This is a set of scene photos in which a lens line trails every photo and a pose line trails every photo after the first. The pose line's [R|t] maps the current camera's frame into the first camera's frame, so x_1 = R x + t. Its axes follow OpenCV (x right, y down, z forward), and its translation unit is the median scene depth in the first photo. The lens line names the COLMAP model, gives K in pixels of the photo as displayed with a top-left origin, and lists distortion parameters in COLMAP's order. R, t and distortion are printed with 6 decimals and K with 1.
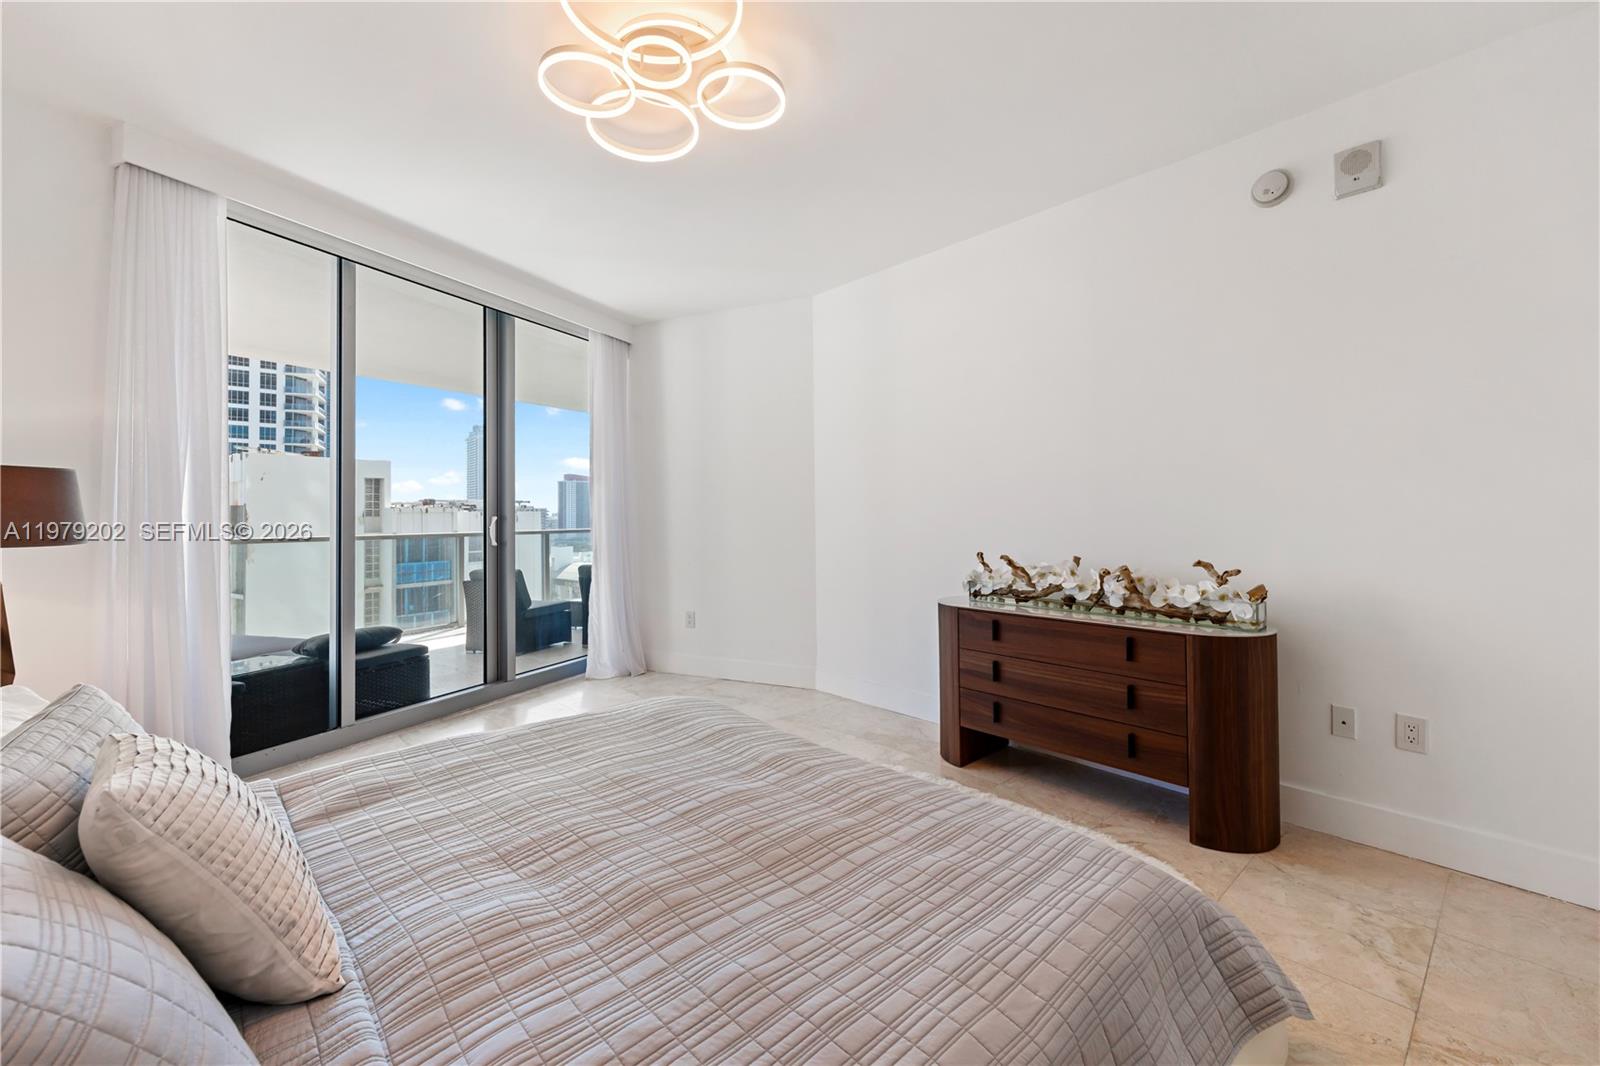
lens RADIAL K [[676.1, 0, 826.2], [0, 676.1, 511.5], [0, 0, 1]] dist [-0.010918, 0.002515]
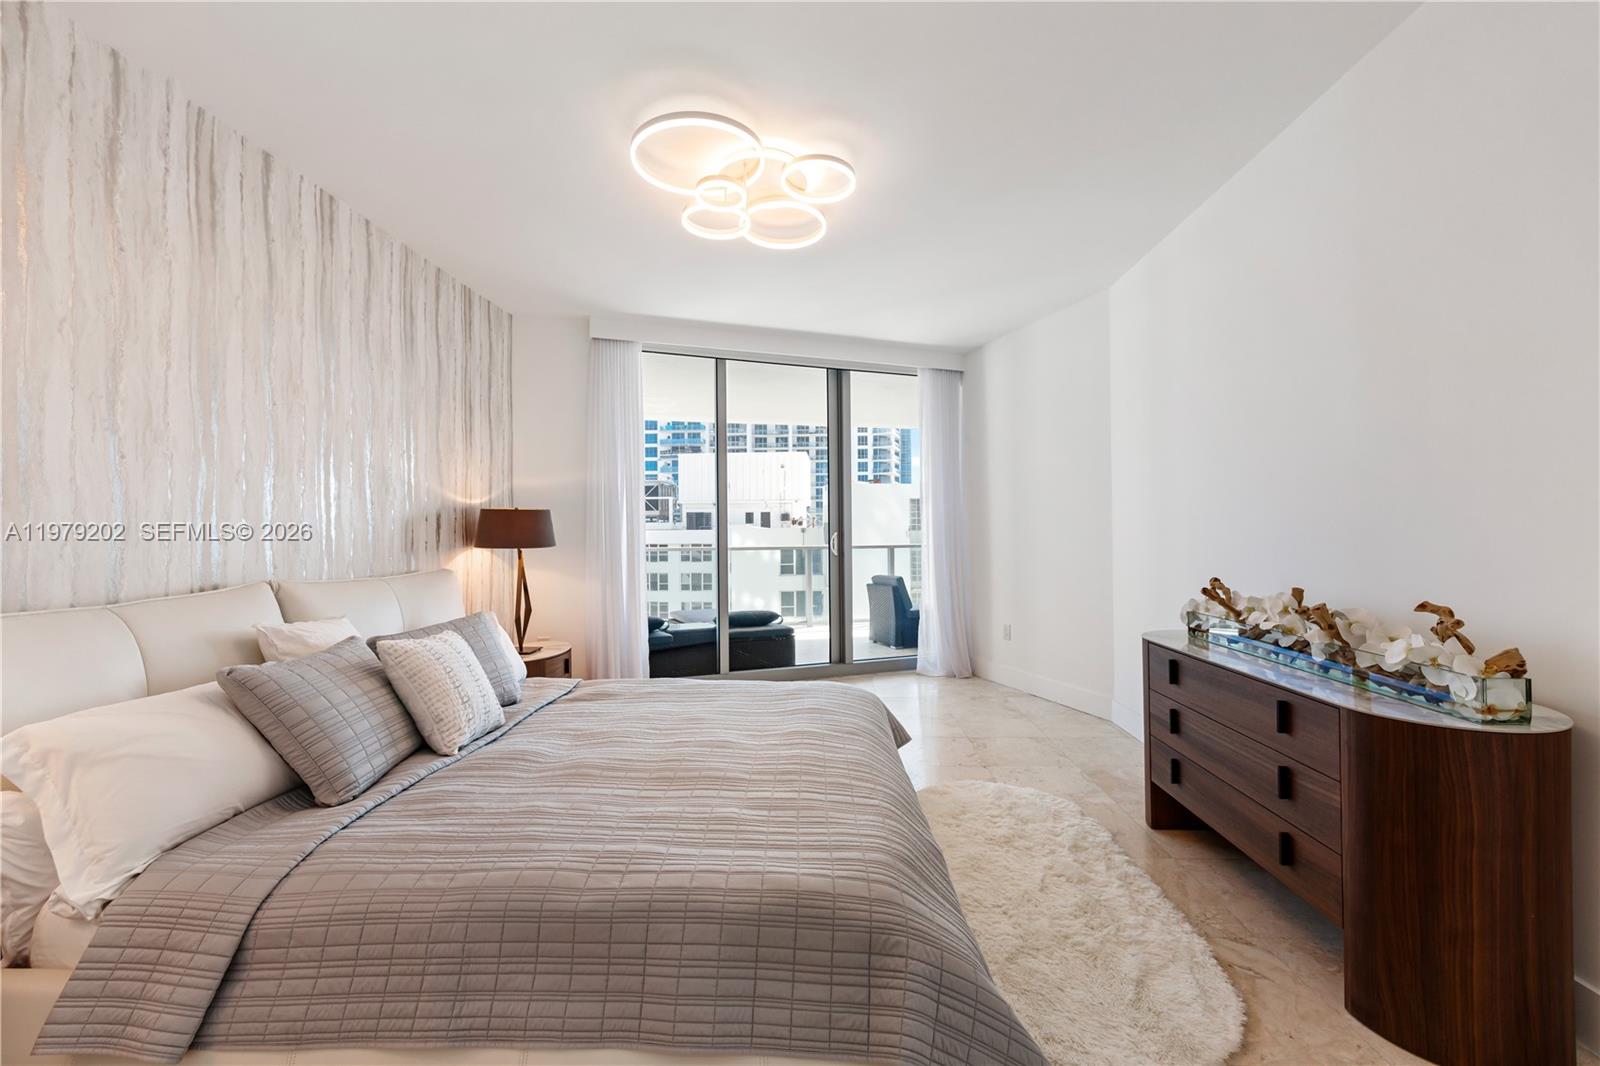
lens RADIAL K [[676.1, 0, 802.1], [0, 676.1, 553.2], [0, 0, 1]] dist [-0.010918, 0.002515]
pose [[0.684091, 0.019754, -0.729130, 0.589926], [0.011202, 0.999231, 0.037581, -0.004494], [0.729311, -0.033876, 0.683343, 0.128871]]
